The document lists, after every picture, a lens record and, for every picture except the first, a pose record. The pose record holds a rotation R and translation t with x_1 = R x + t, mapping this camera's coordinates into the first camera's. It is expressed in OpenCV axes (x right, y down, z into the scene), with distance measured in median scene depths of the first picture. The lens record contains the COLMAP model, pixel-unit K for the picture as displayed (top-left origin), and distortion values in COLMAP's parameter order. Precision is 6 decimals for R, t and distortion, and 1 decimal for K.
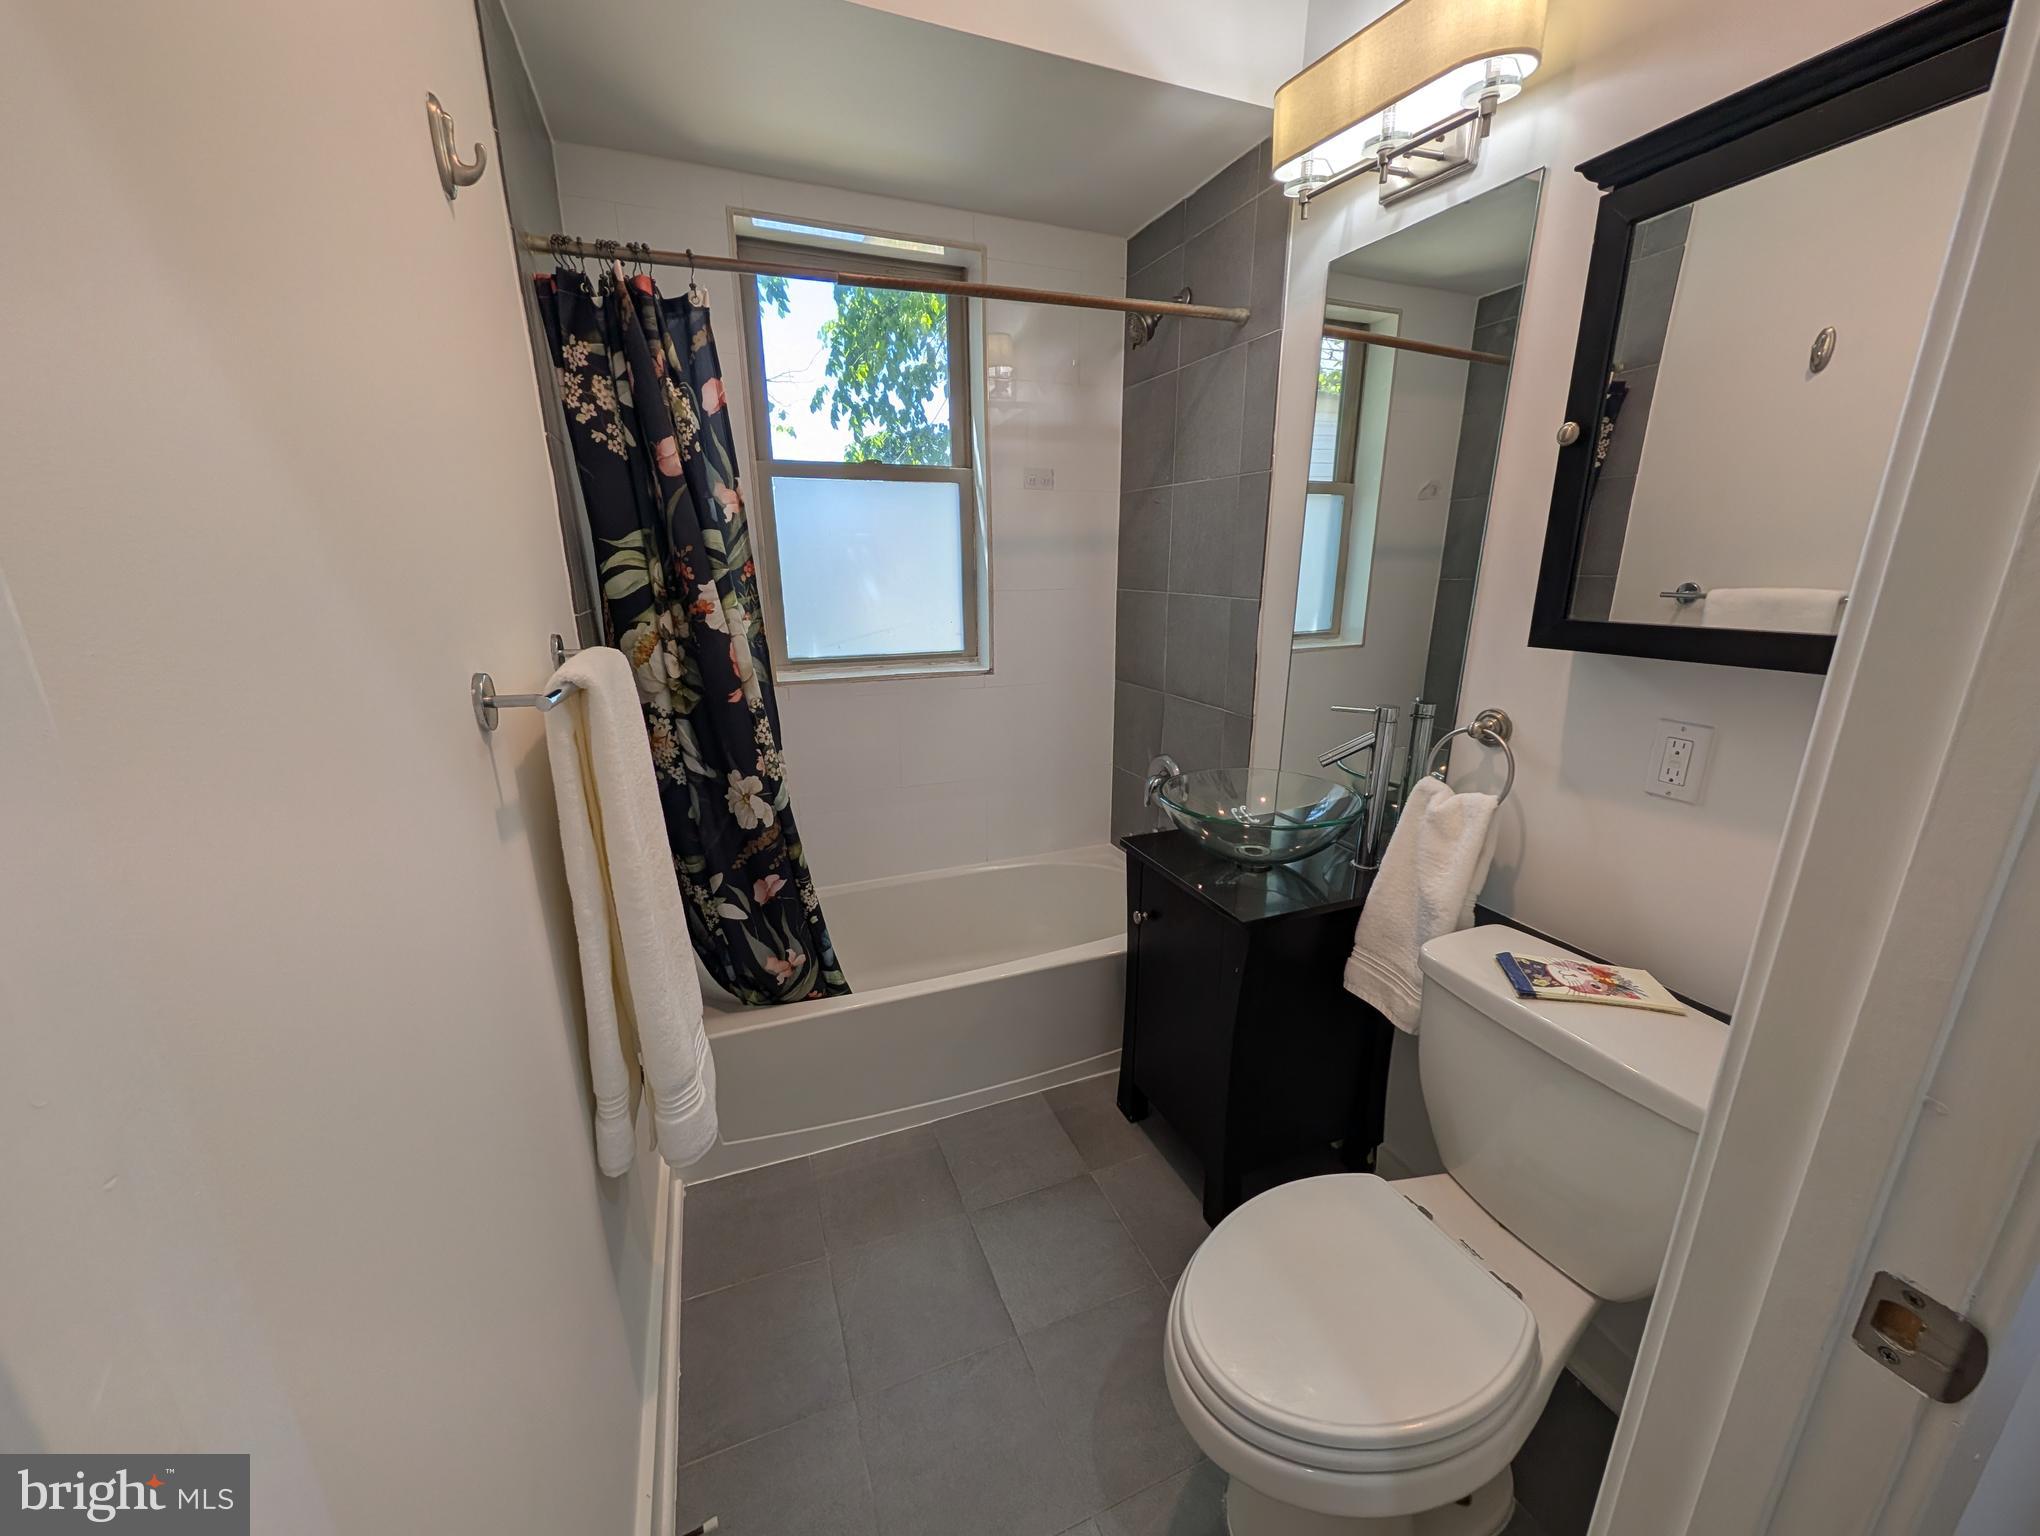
lens RADIAL K [[769.7, 0, 1023.0], [0, 769.7, 777.1], [0, 0, 1]] dist [-0.001984, 0.000180]
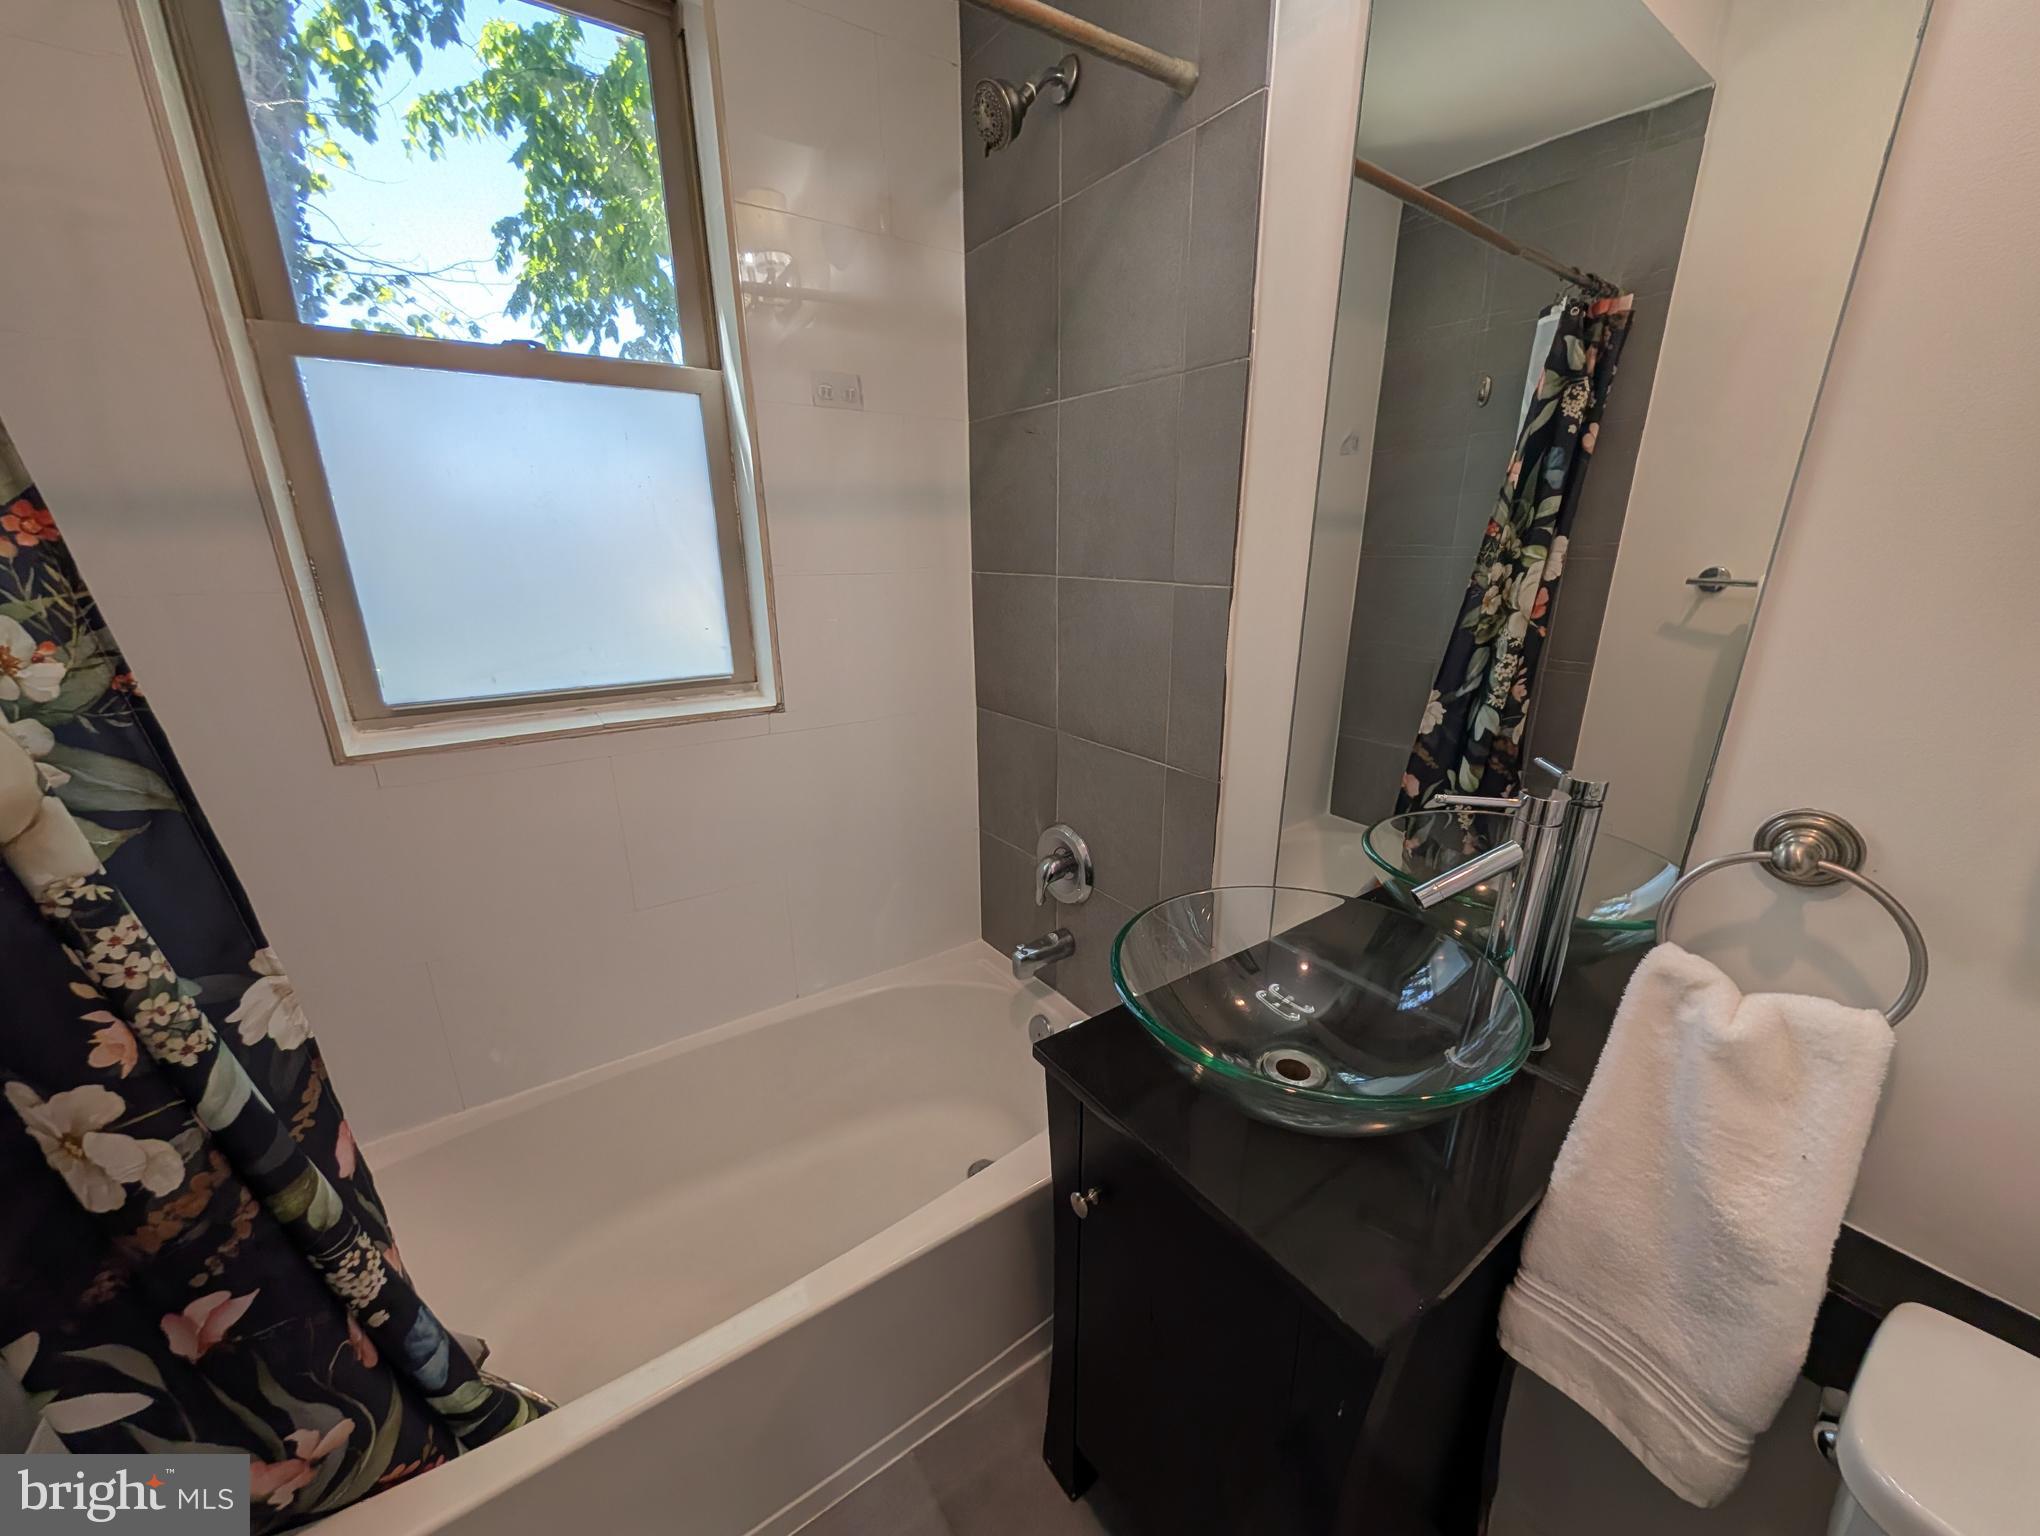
lens RADIAL K [[769.7, 0, 1028.8], [0, 769.7, 776.6], [0, 0, 1]] dist [-0.001984, 0.000180]
pose [[0.973631, -0.066453, 0.218238, 0.021259], [0.062082, 0.997710, 0.026833, -0.126057], [-0.219521, -0.012576, 0.975527, 0.518933]]
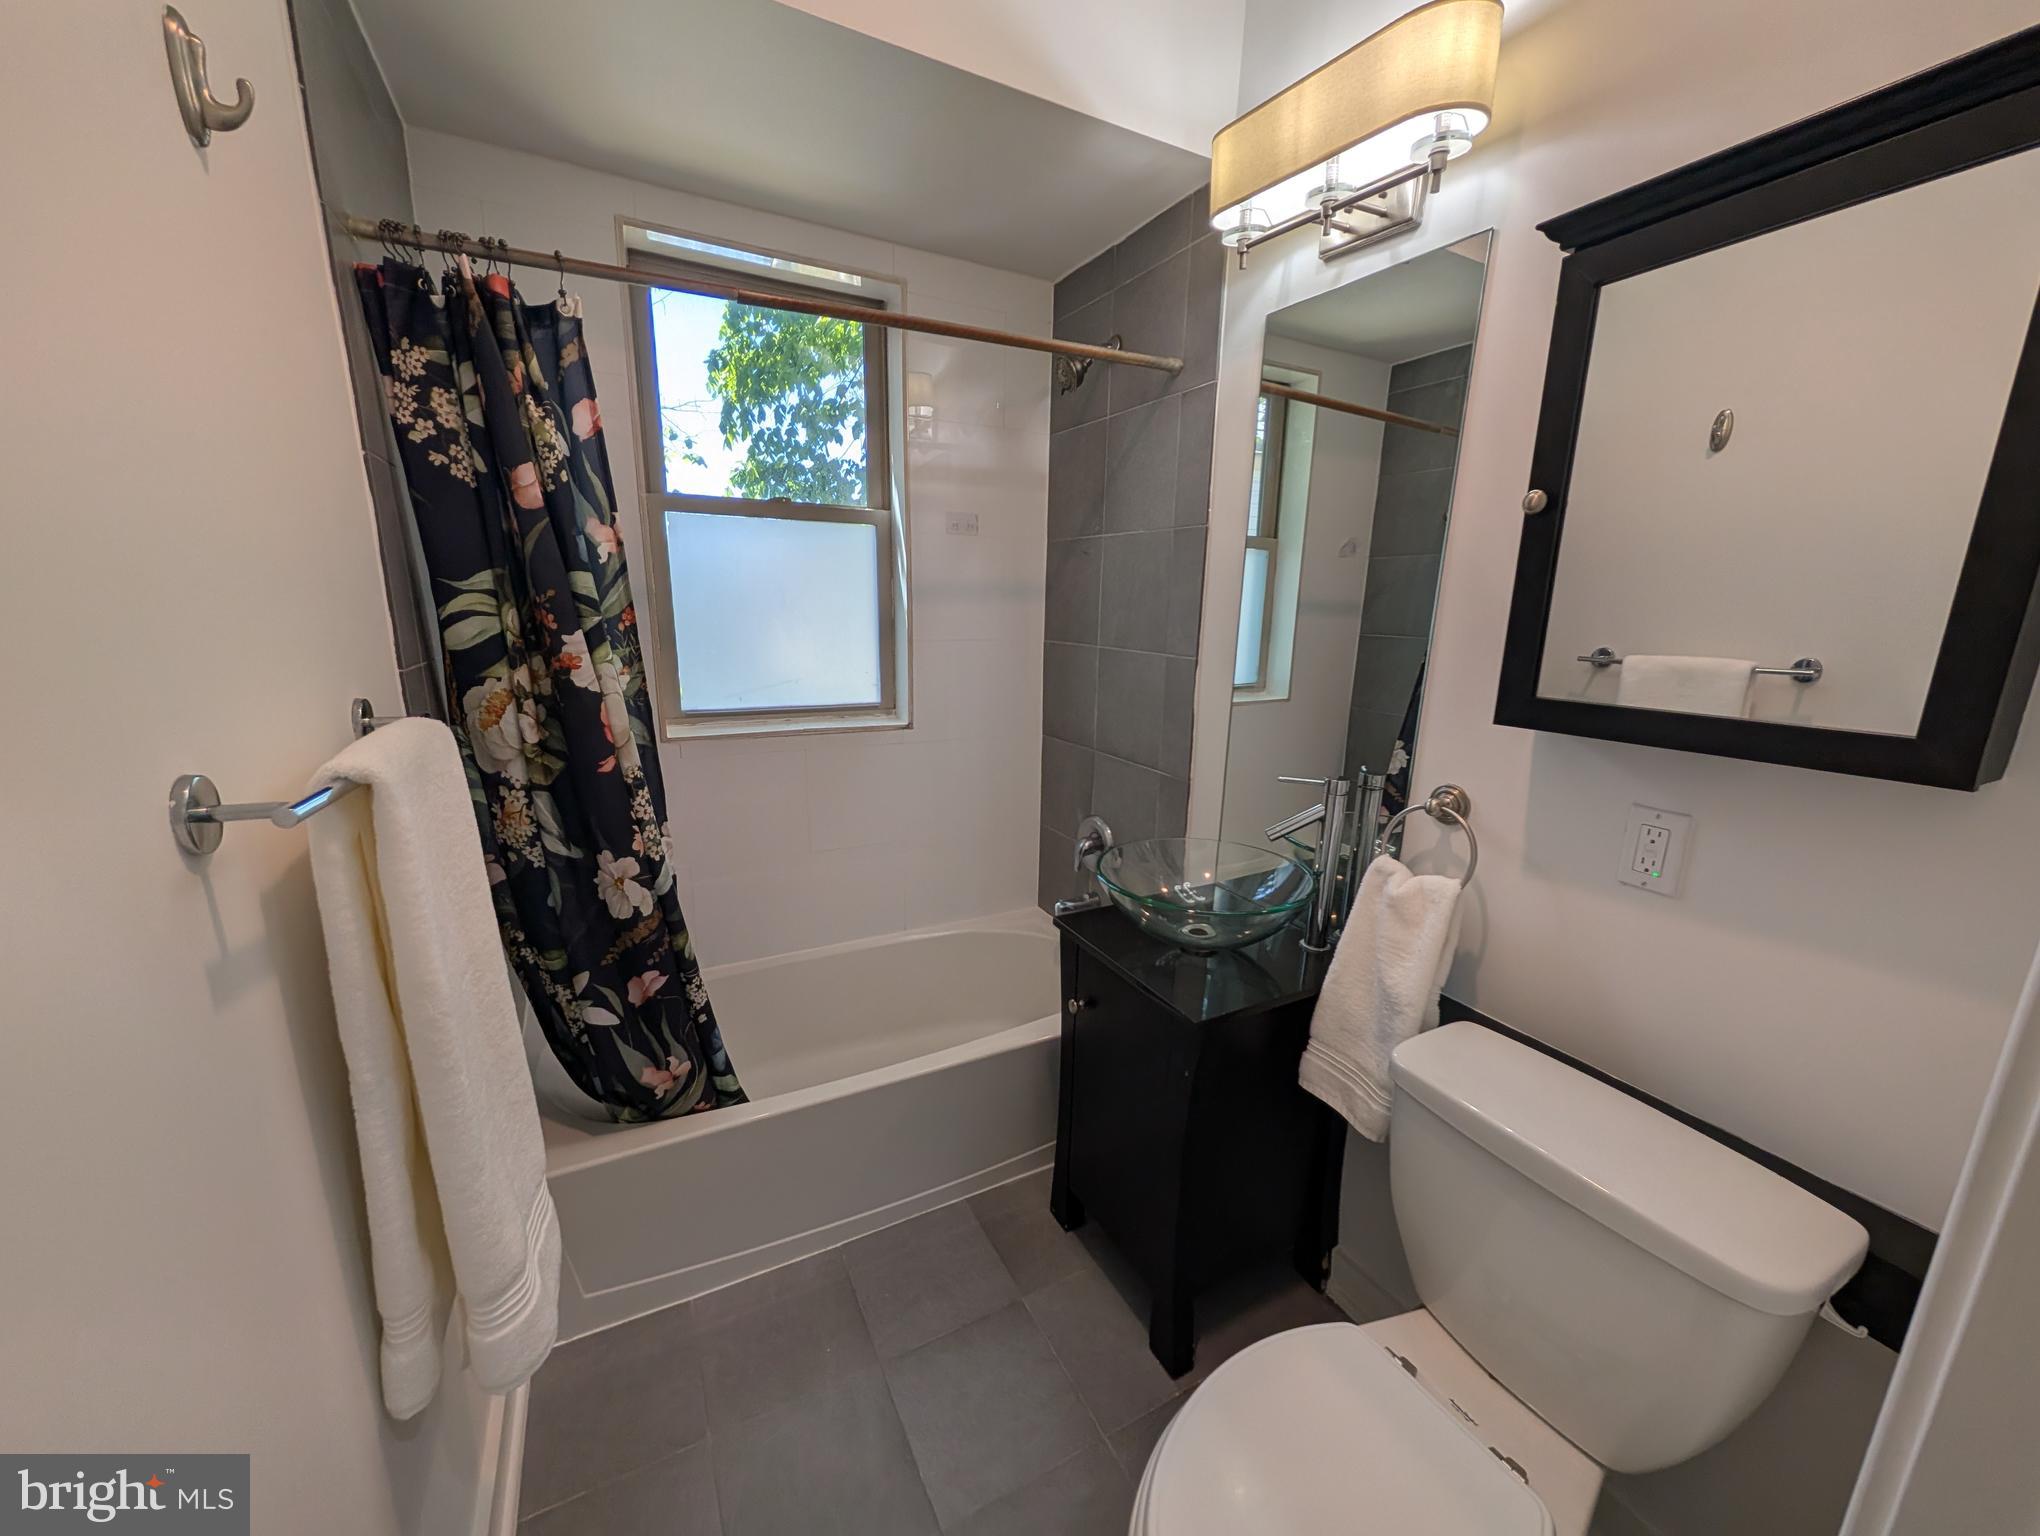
lens RADIAL K [[769.7, 0, 1024.6], [0, 769.7, 777.0], [0, 0, 1]] dist [-0.001984, 0.000180]
pose [[0.994287, 0.000639, 0.106734, -0.004960], [0.004517, 0.998834, -0.048065, -0.045068], [-0.106640, 0.048273, 0.993125, 0.098544]]
